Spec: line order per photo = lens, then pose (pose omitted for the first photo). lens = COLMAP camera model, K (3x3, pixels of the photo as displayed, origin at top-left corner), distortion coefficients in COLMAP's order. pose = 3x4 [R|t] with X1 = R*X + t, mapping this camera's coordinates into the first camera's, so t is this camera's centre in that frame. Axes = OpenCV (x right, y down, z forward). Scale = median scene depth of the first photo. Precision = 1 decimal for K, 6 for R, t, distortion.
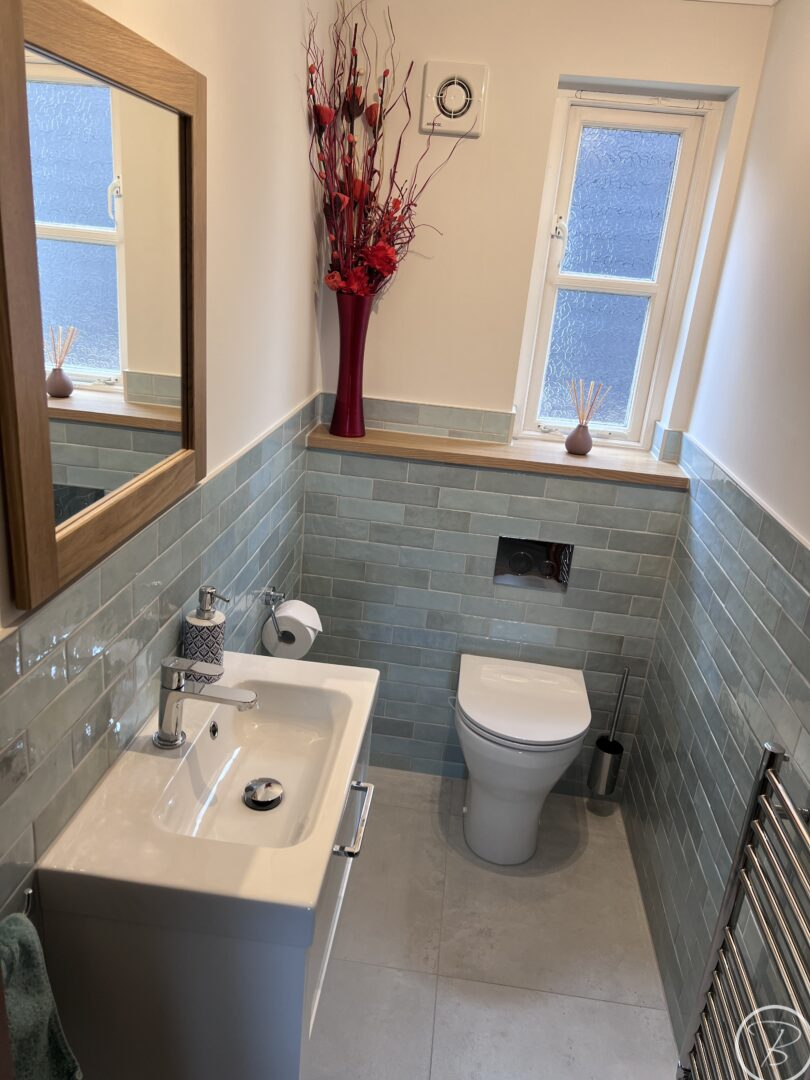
lens RADIAL K [[809.3, 0, 404.7], [0, 809.3, 542.4], [0, 0, 1]] dist [0.069622, -0.084693]
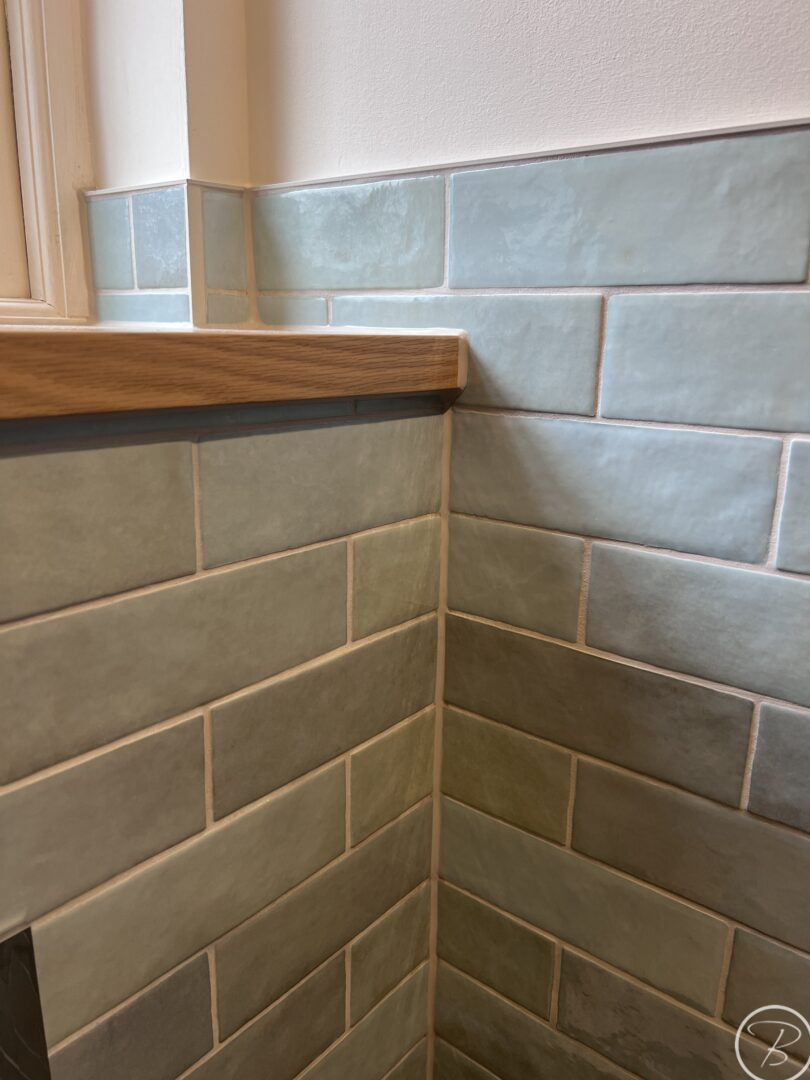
lens RADIAL K [[816.4, 0, 404.1], [0, 816.4, 543.1], [0, 0, 1]] dist [0.041891, -0.046938]
pose [[0.559266, -0.285213, 0.778380, 0.165826], [0.317313, 0.941095, 0.116845, -0.058810], [-0.765855, 0.181643, 0.616824, 0.915527]]
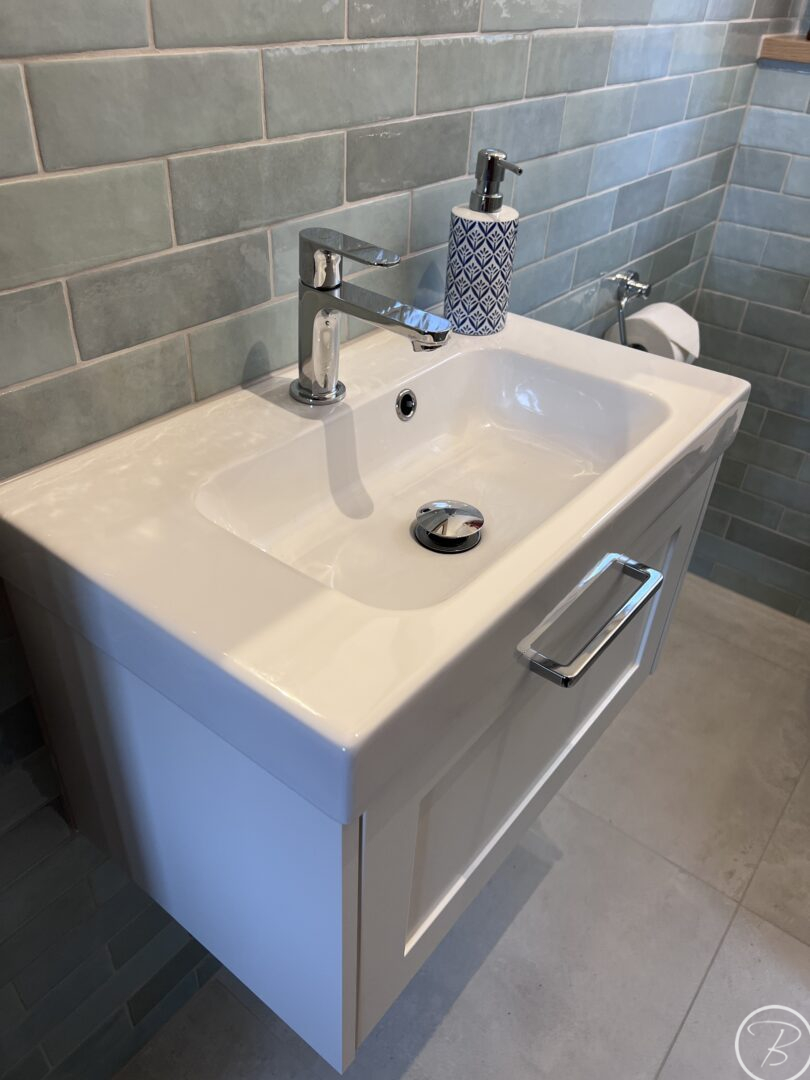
lens RADIAL K [[820.1, 0, 395.0], [0, 820.1, 543.2], [0, 0, 1]] dist [0.035680, -0.044166]
pose [[0.844665, 0.266486, -0.464249, 0.033150], [-0.152391, 0.951098, 0.268682, 0.106699], [0.513146, -0.156199, 0.843969, 0.310960]]
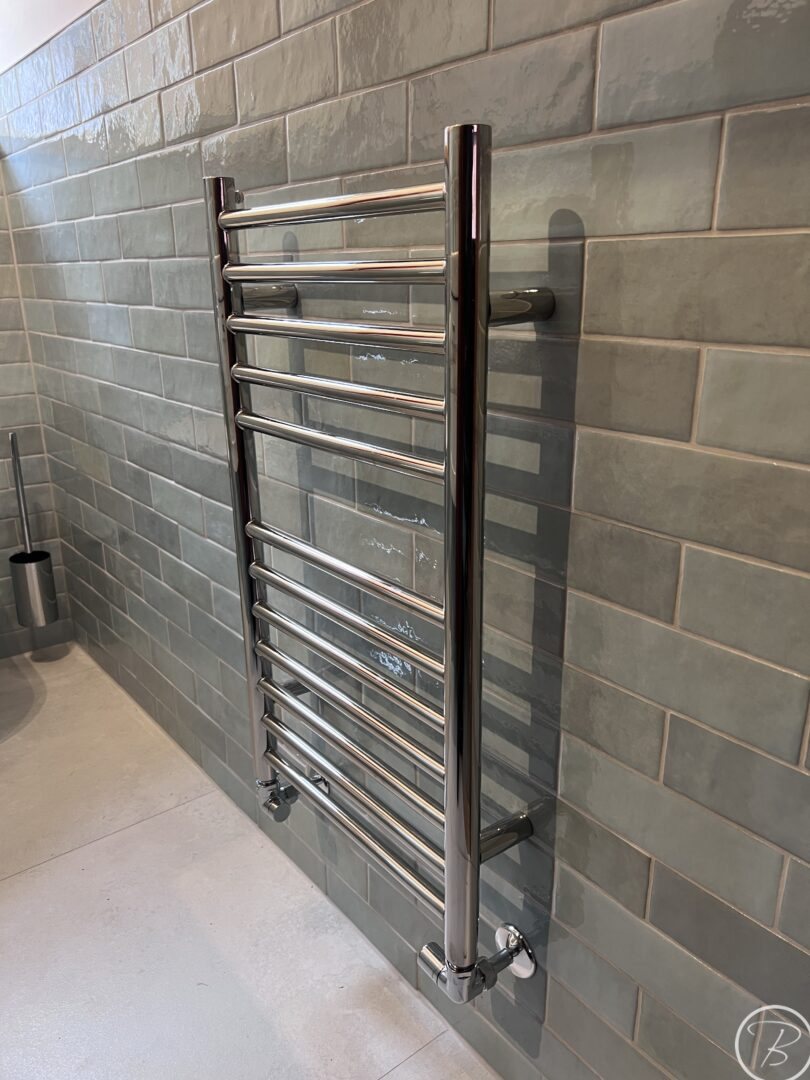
lens RADIAL K [[816.4, 0, 404.1], [0, 816.4, 543.1], [0, 0, 1]] dist [0.041891, -0.046938]
pose [[0.711519, -0.315582, 0.627813, 0.041707], [0.308907, 0.942985, 0.123917, 0.283050], [-0.631124, 0.105767, 0.768437, 0.271408]]
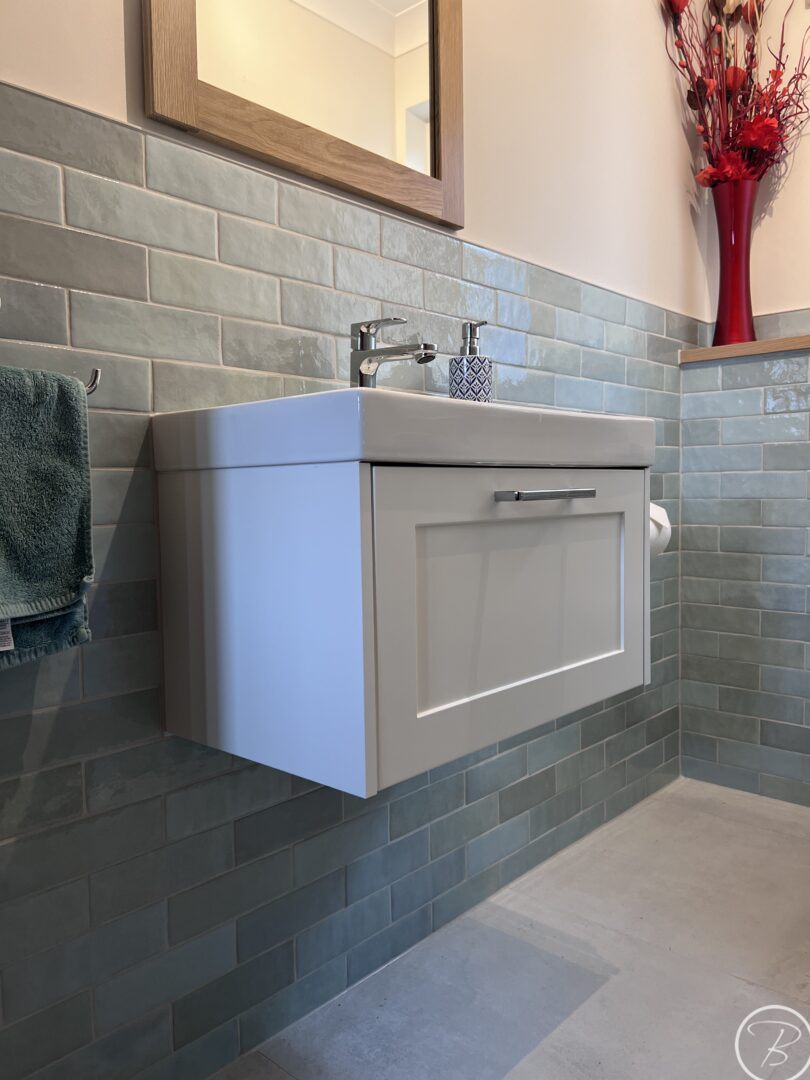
lens RADIAL K [[817.0, 0, 400.7], [0, 817.0, 533.8], [0, 0, 1]] dist [0.043860, -0.050907]
pose [[0.800210, -0.067586, -0.595900, 0.162309], [-0.122143, 0.954437, -0.272272, 0.353737], [0.587150, 0.290660, 0.755494, 0.227491]]
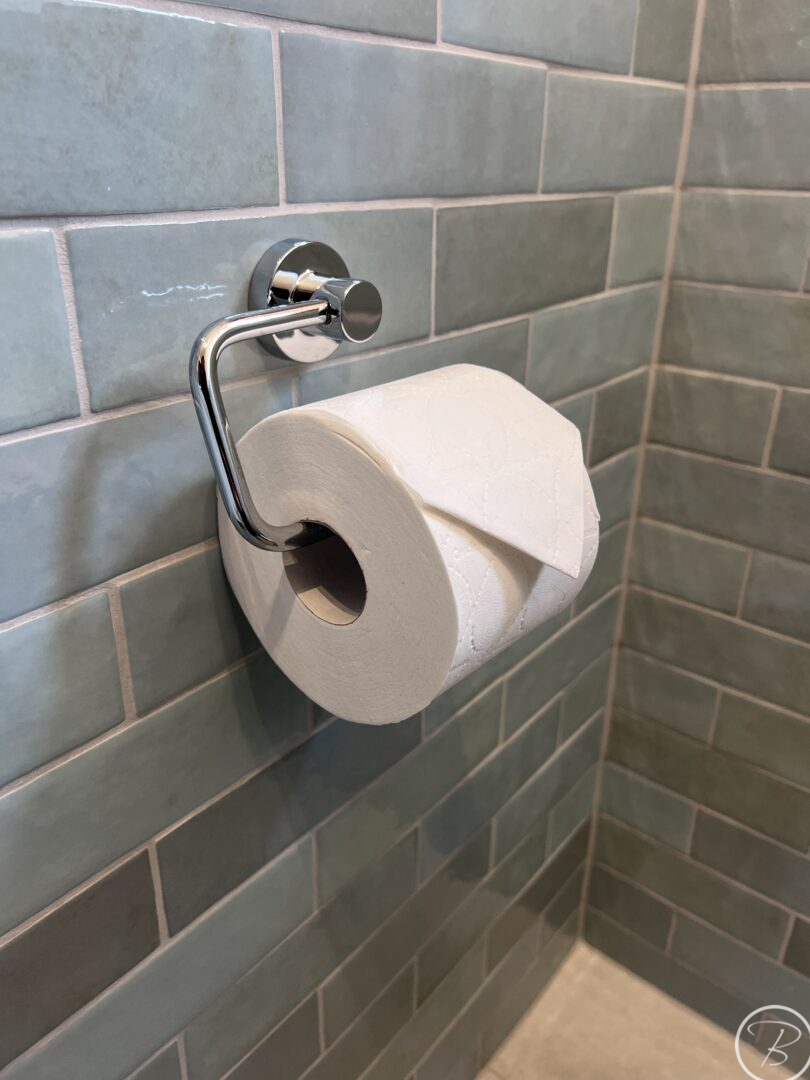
lens RADIAL K [[824.6, 0, 406.5], [0, 824.6, 533.3], [0, 0, 1]] dist [0.032381, -0.051977]
pose [[0.828344, 0.155425, -0.538228, -0.047559], [-0.128338, 0.987841, 0.087745, 0.090760], [0.545322, -0.003608, 0.838219, 0.831120]]
